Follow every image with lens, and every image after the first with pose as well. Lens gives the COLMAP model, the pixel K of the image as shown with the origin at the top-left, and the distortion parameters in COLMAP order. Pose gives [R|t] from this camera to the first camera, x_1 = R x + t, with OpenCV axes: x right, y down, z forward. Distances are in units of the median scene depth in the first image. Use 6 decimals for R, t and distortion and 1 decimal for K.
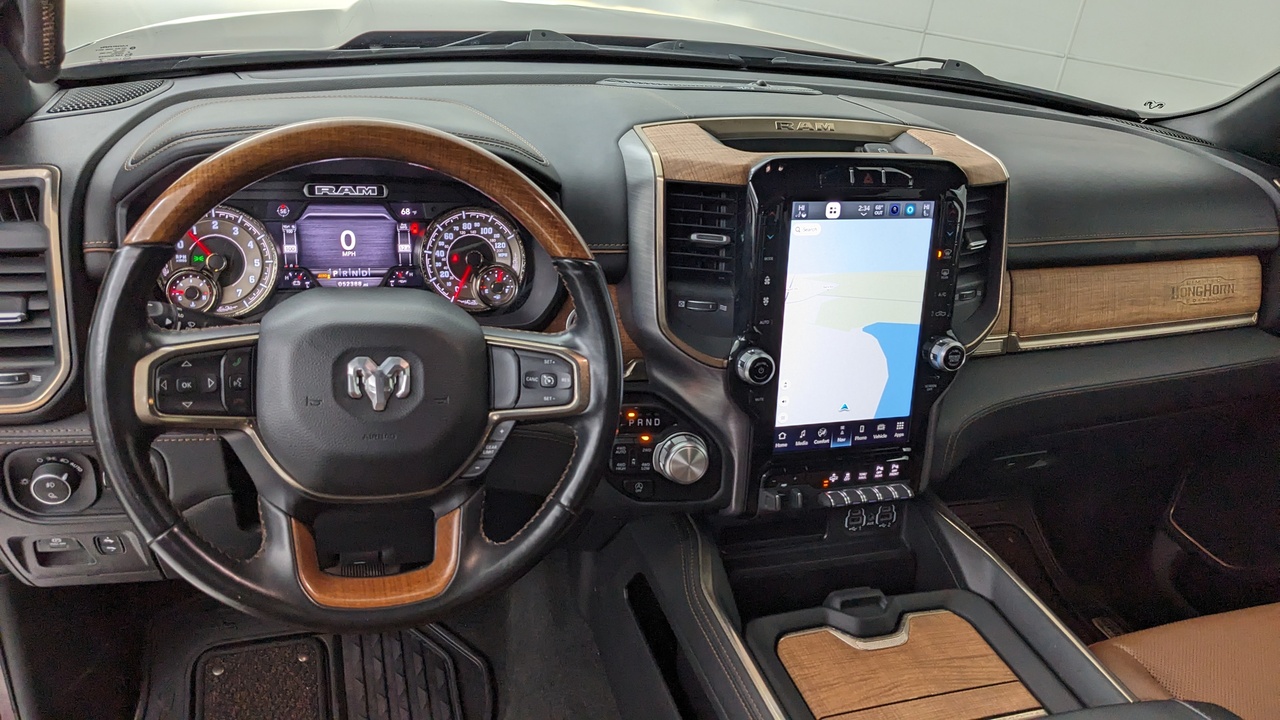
lens RADIAL K [[966.8, 0, 643.7], [0, 966.8, 376.1], [0, 0, 1]] dist [0.060592, -0.113573]
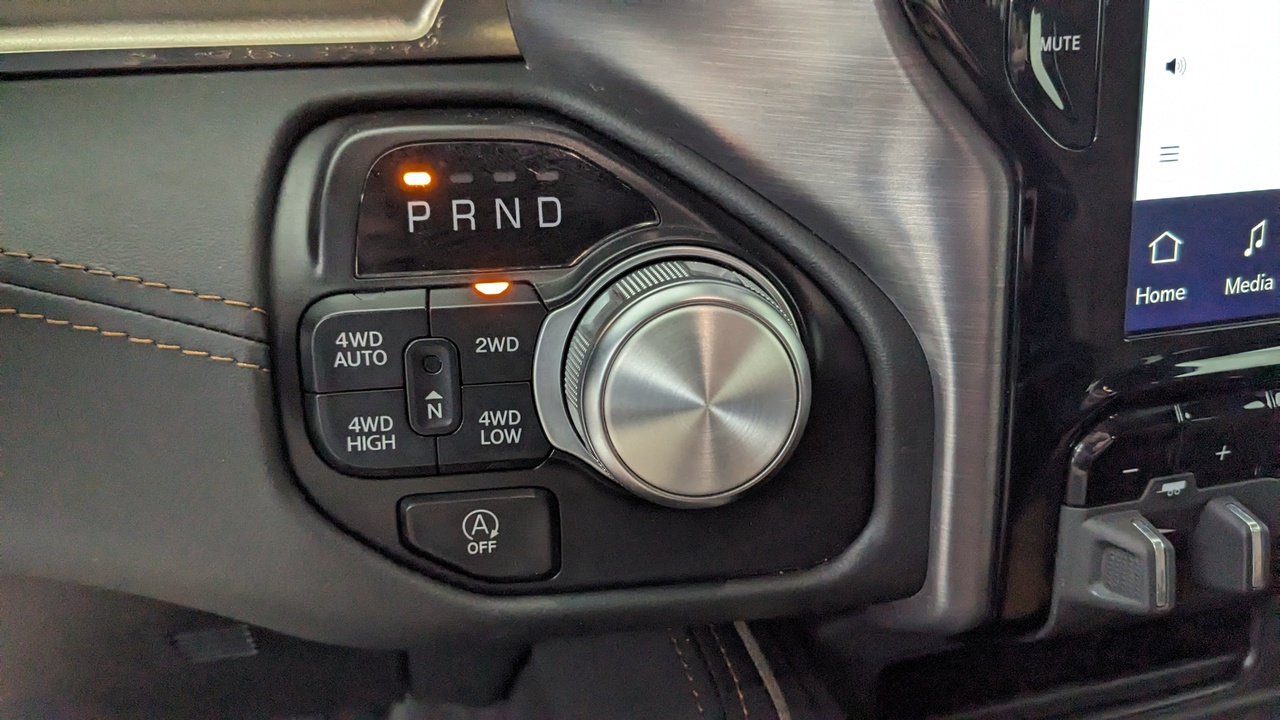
lens RADIAL K [[966.8, 0, 643.7], [0, 966.8, 376.1], [0, 0, 1]] dist [0.060592, -0.113573]
pose [[0.994624, -0.059406, -0.084817, 0.049025], [0.057807, 0.998103, -0.021184, 0.087239], [0.085914, 0.016167, 0.996171, 0.786360]]
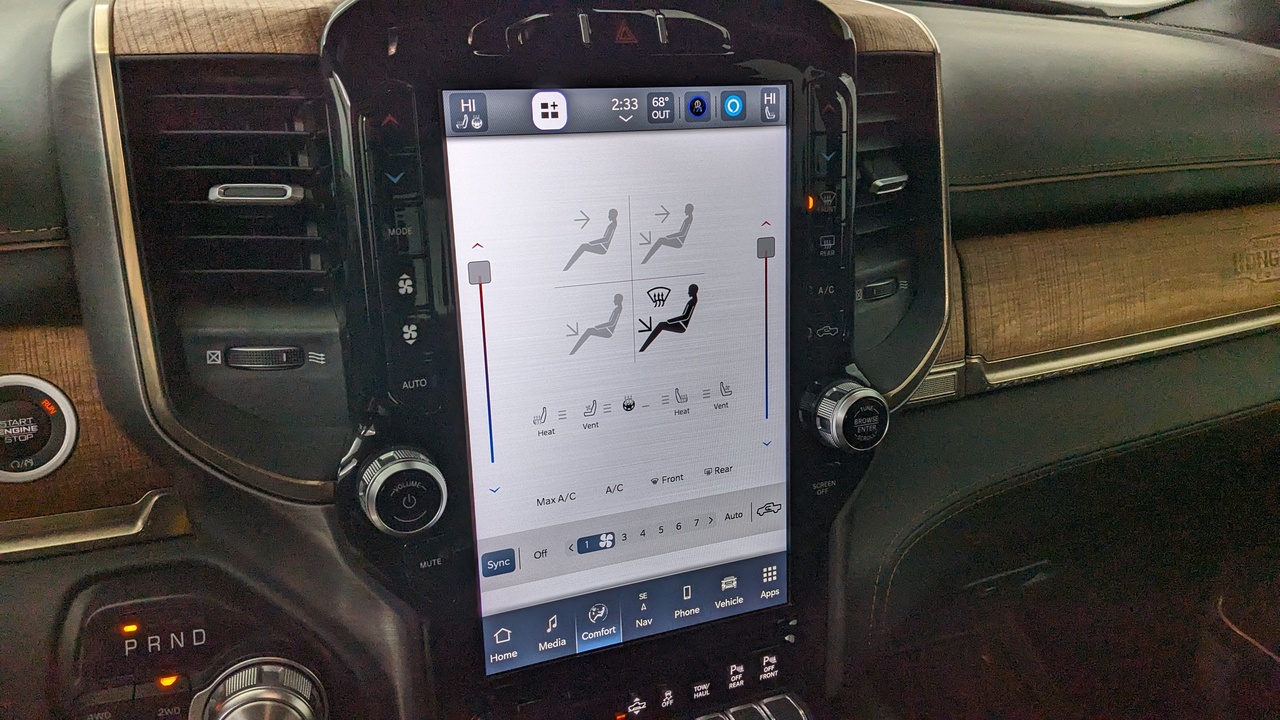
lens RADIAL K [[966.7, 0, 626.4], [0, 966.7, 364.0], [0, 0, 1]] dist [0.058468, -0.104906]
pose [[0.995084, -0.085235, 0.050417, 0.187779], [0.088155, 0.994367, -0.058848, -0.030061], [-0.045117, 0.063003, 0.996993, 0.549977]]
